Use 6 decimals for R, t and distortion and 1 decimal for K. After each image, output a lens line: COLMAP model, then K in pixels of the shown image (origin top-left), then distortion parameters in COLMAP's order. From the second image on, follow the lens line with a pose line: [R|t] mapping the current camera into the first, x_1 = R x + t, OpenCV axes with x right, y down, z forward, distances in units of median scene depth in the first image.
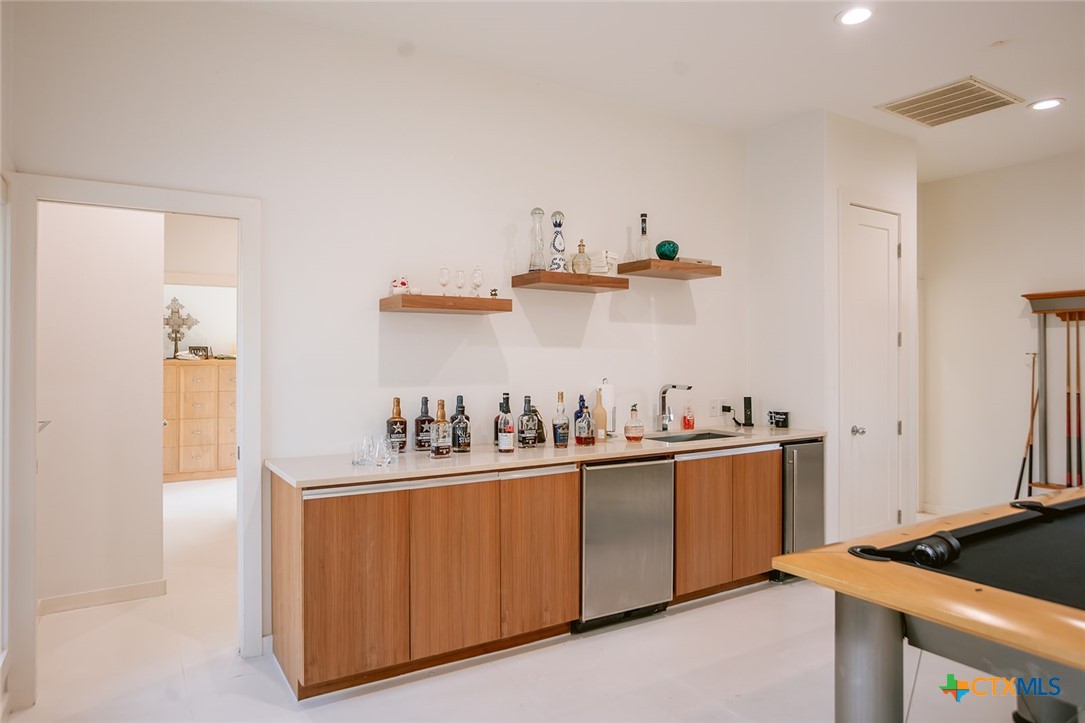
lens RADIAL K [[674.8, 0, 542.5], [0, 674.8, 361.5], [0, 0, 1]] dist [-0.000799, -0.000071]
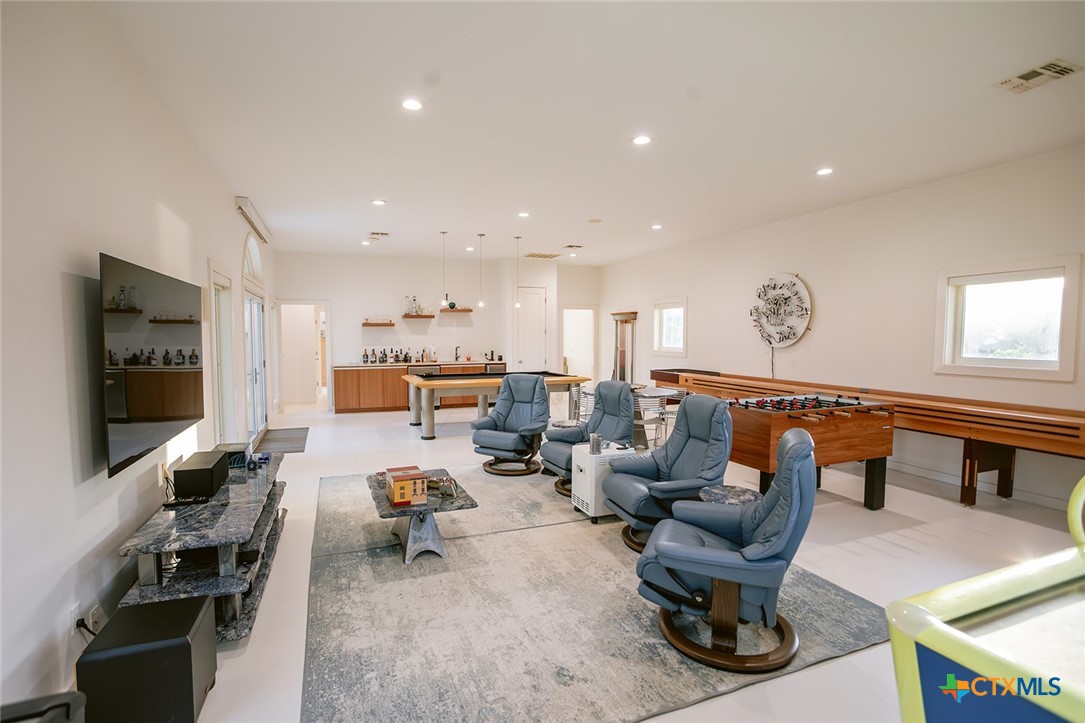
lens RADIAL K [[505.4, 0, 532.5], [0, 505.4, 365.2], [0, 0, 1]] dist [0.001370, 0.000232]
pose [[0.984539, 0.007258, -0.175013, 1.109644], [0.002147, 0.998566, 0.053489, -0.004705], [0.175150, -0.053037, 0.983112, -1.516299]]
